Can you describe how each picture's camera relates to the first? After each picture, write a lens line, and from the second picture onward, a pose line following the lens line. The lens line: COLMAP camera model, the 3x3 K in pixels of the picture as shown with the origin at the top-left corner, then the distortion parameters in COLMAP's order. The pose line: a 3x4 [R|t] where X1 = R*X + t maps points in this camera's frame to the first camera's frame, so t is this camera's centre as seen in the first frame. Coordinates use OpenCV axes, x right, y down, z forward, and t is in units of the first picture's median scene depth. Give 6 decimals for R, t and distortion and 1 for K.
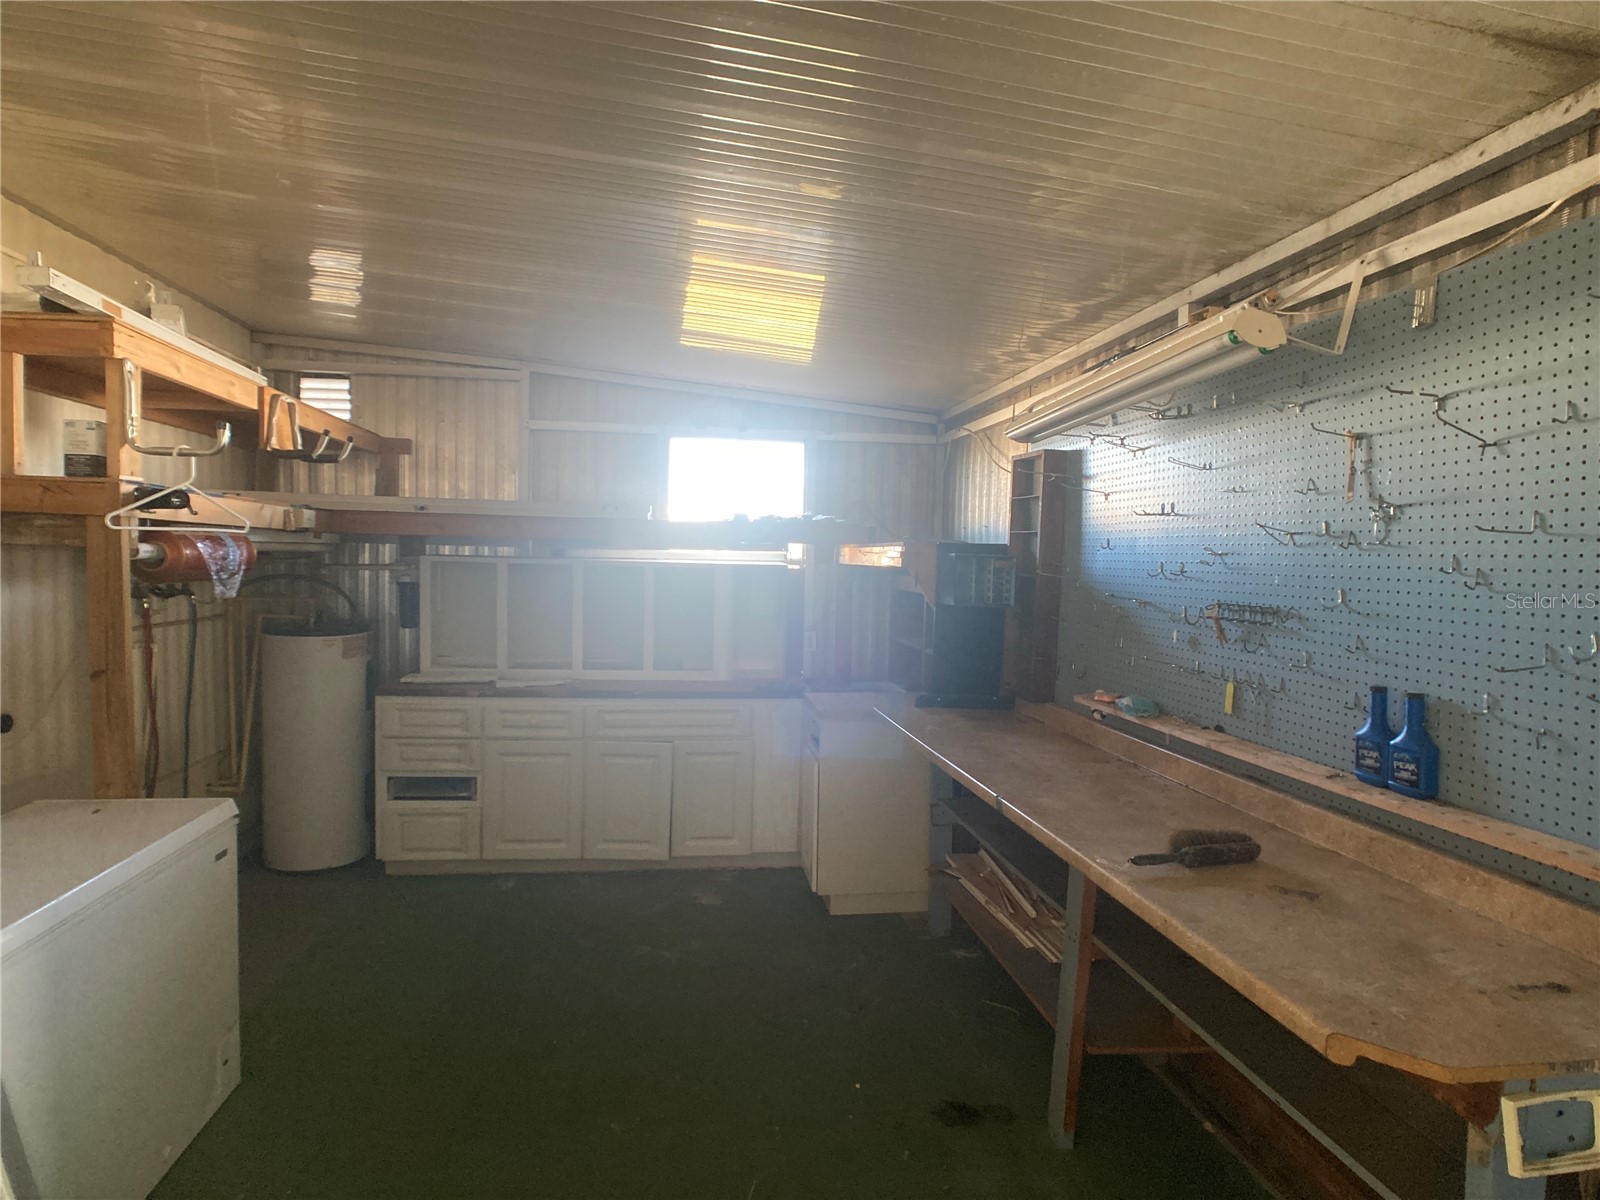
lens RADIAL K [[841.3, 0, 786.9], [0, 841.3, 603.4], [0, 0, 1]] dist [-0.034734, 0.013409]
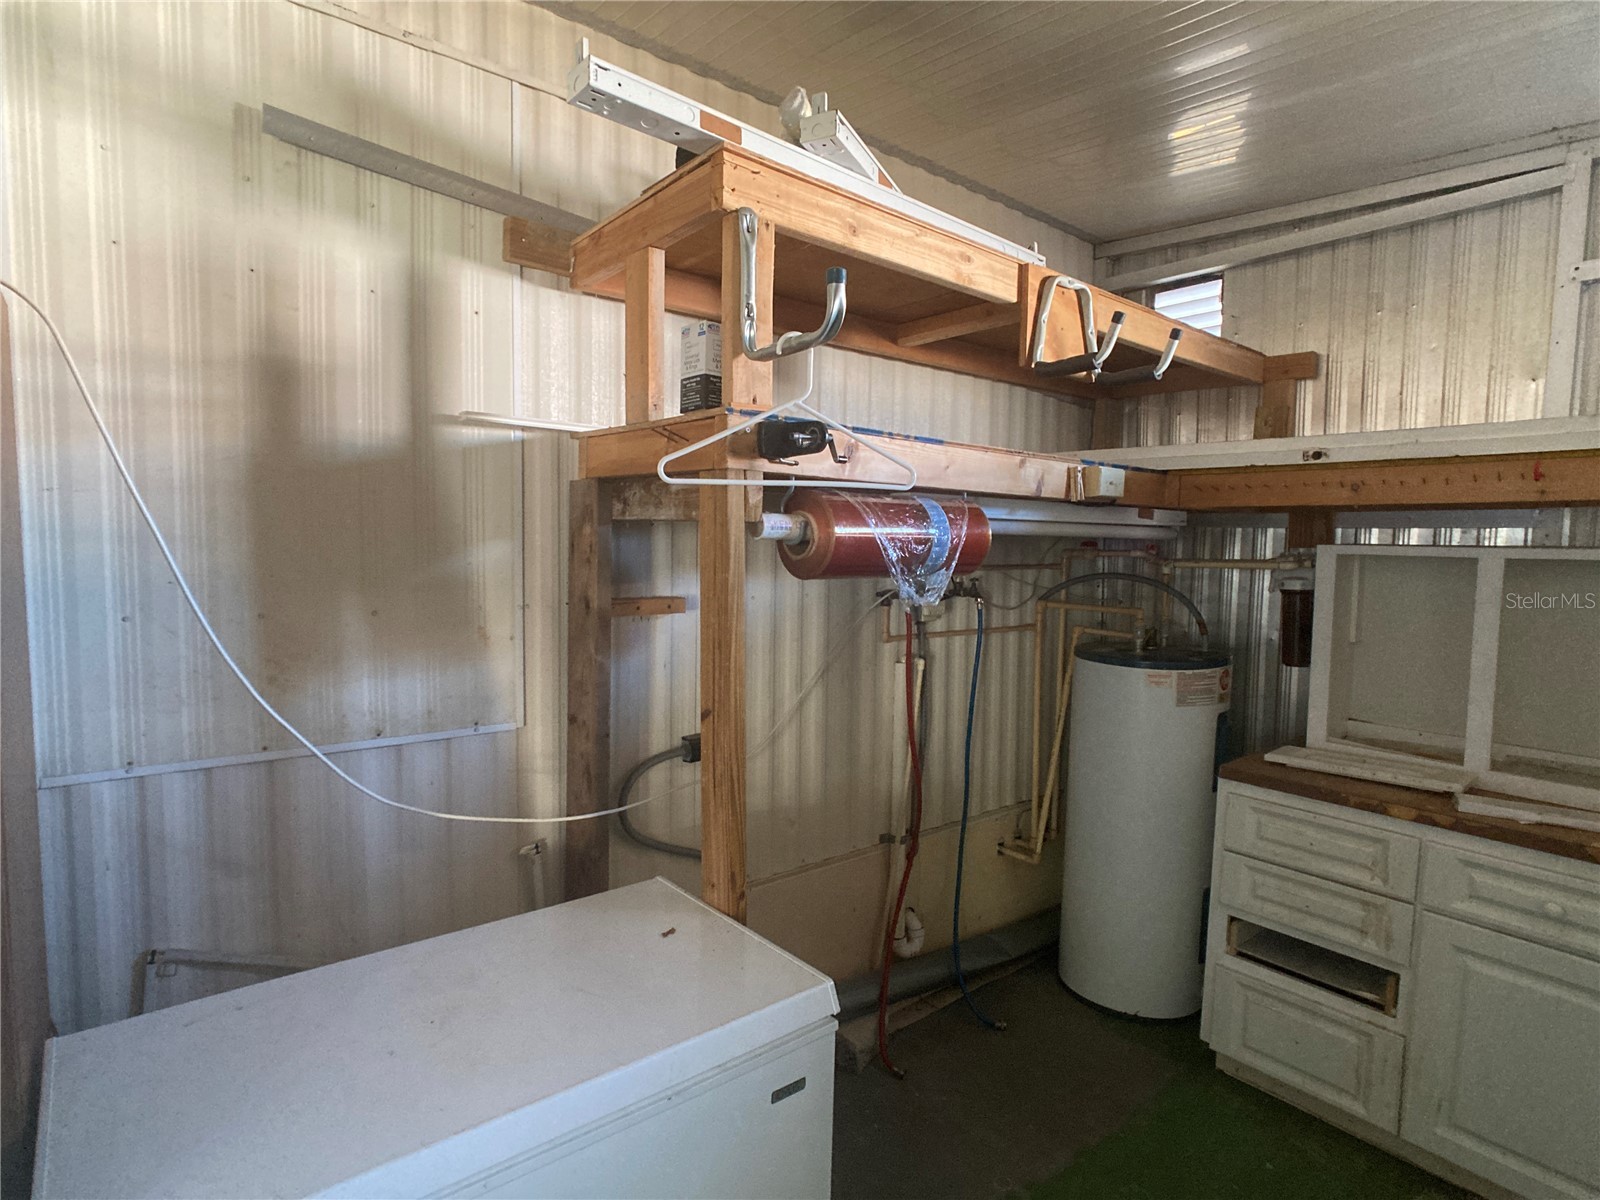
lens RADIAL K [[841.3, 0, 786.9], [0, 841.3, 603.4], [0, 0, 1]] dist [-0.034734, 0.013409]
pose [[0.509305, 0.046186, -0.859346, -0.138383], [-0.051135, 0.998419, 0.023355, -0.012184], [0.859065, 0.032048, 0.510862, 0.415696]]
